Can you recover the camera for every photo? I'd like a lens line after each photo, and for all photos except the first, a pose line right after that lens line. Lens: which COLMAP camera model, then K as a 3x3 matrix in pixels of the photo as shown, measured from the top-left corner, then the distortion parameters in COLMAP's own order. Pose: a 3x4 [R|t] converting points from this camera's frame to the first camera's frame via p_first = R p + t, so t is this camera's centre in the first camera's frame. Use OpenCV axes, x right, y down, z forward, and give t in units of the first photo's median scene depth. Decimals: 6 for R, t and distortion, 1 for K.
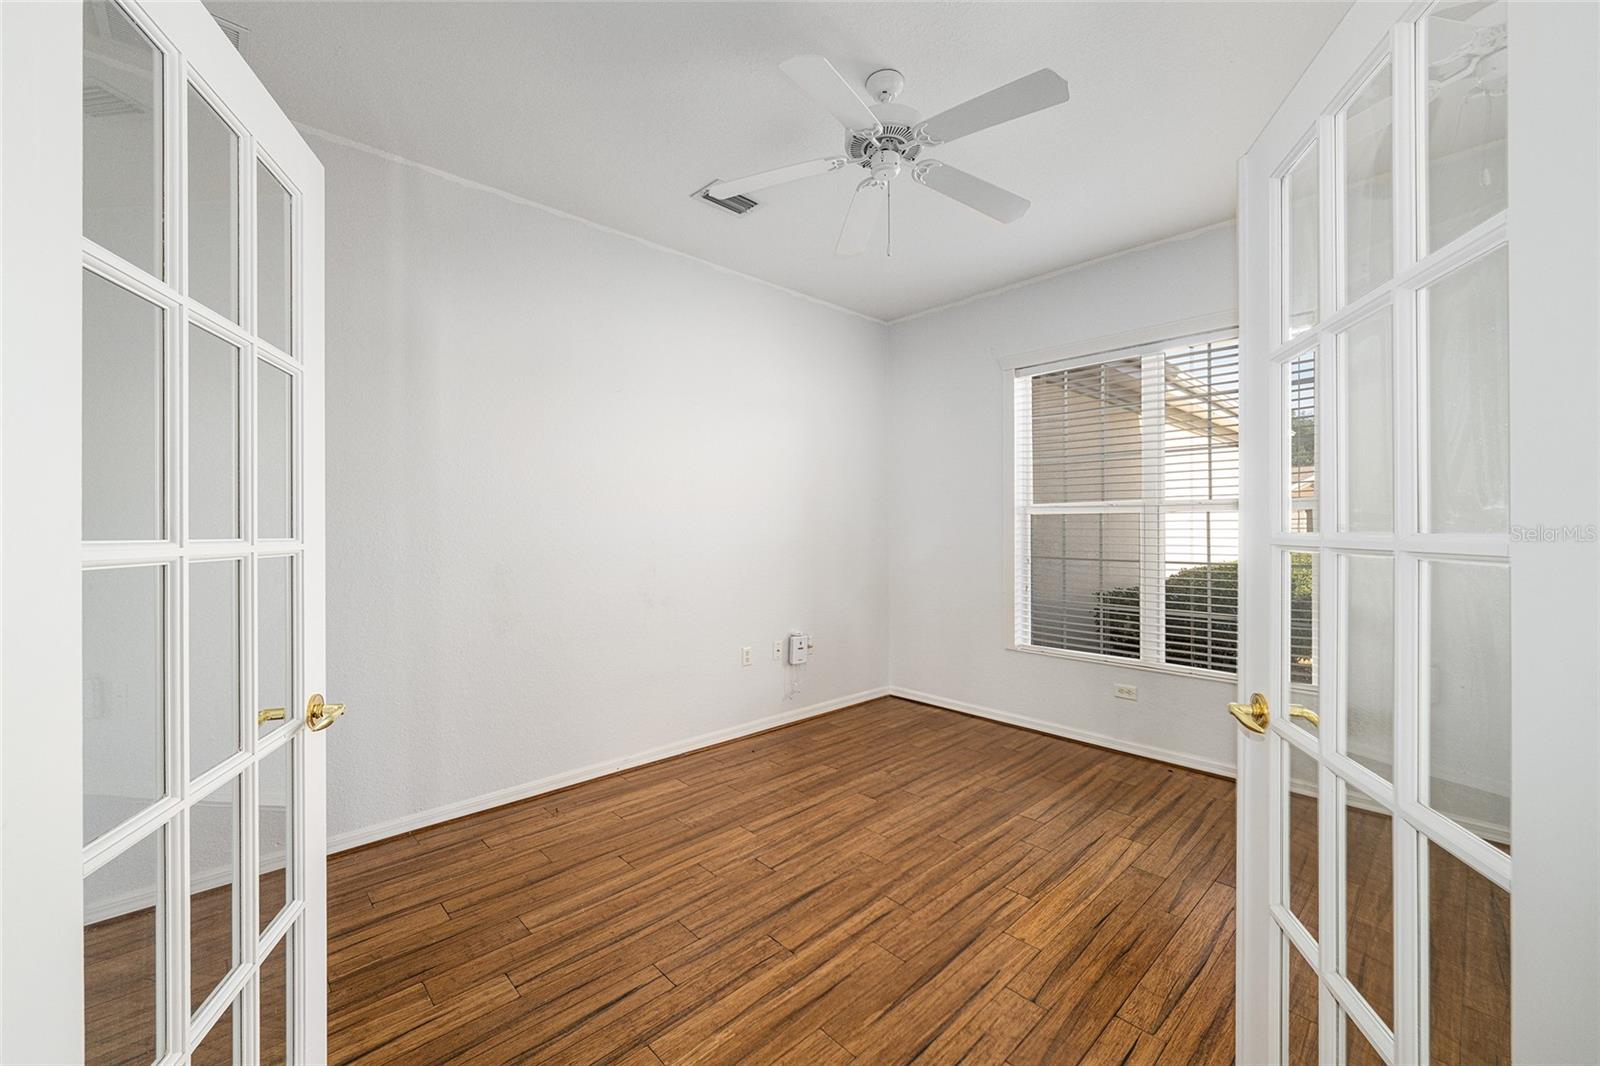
lens RADIAL K [[621.0, 0, 806.6], [0, 621.0, 526.9], [0, 0, 1]] dist [0.000179, -0.000693]
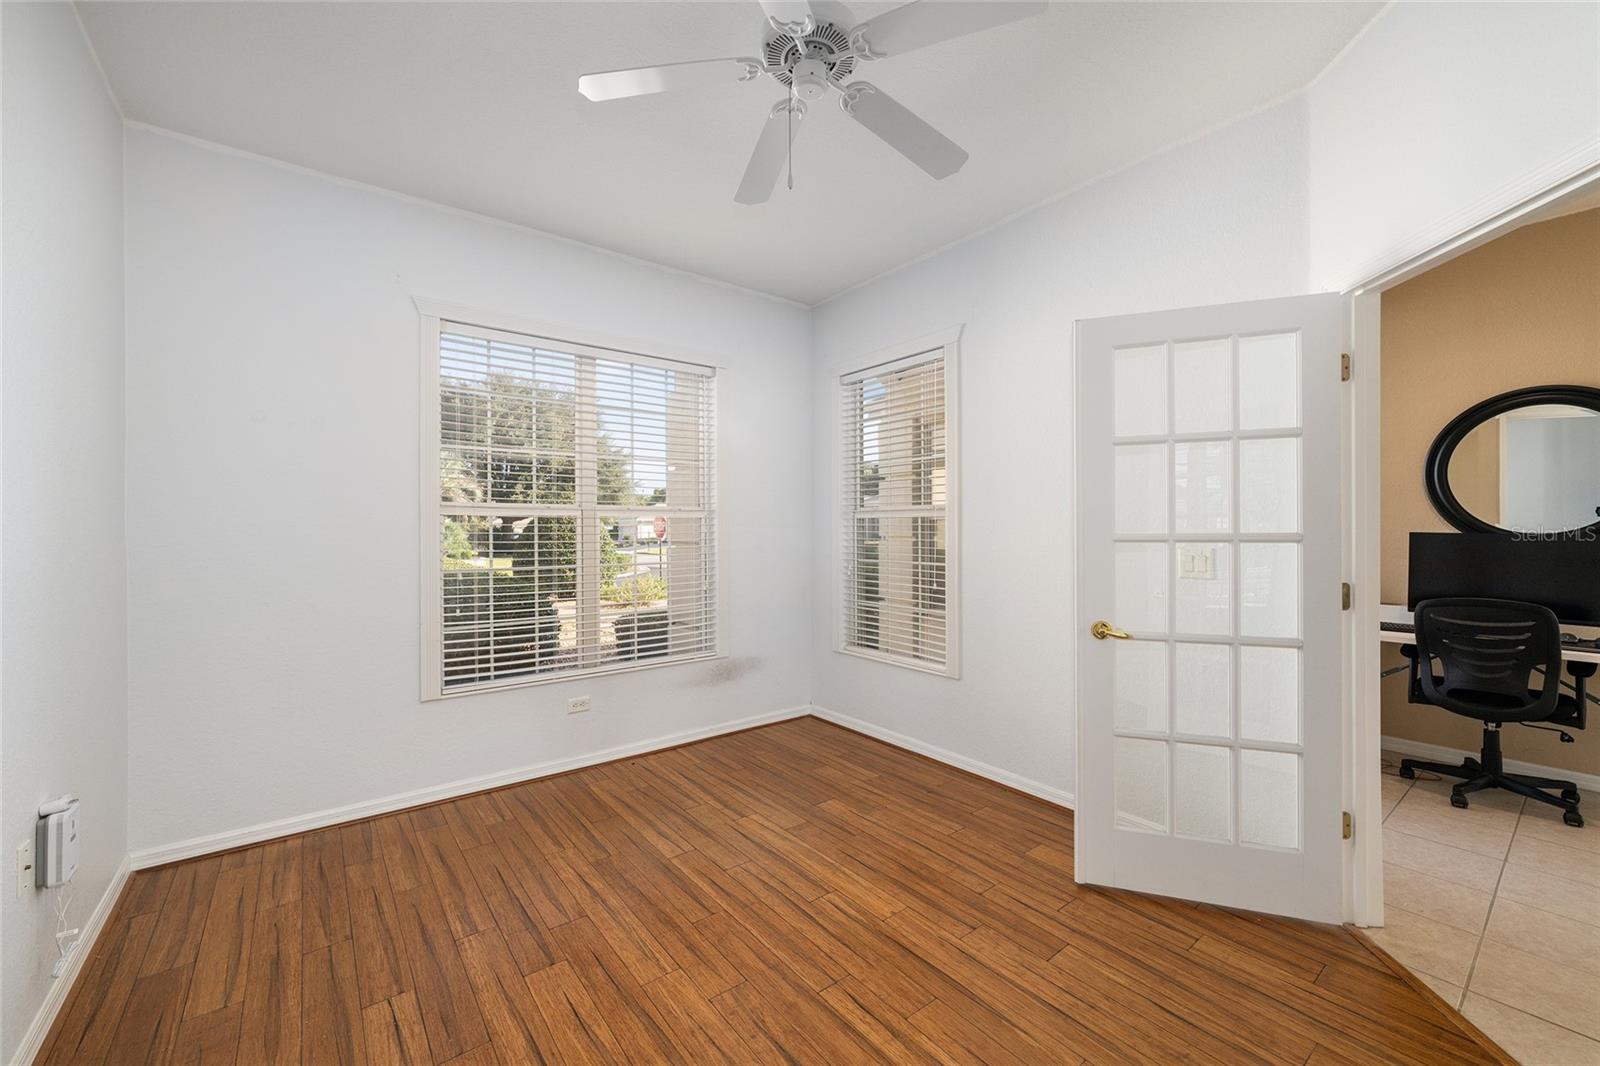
lens RADIAL K [[621.0, 0, 806.1], [0, 621.0, 529.7], [0, 0, 1]] dist [0.000179, -0.000693]
pose [[0.119698, 0.000122, 0.992810, -0.500344], [0.003415, 0.999994, -0.000535, -0.003279], [-0.992804, 0.003454, 0.119697, 0.681791]]
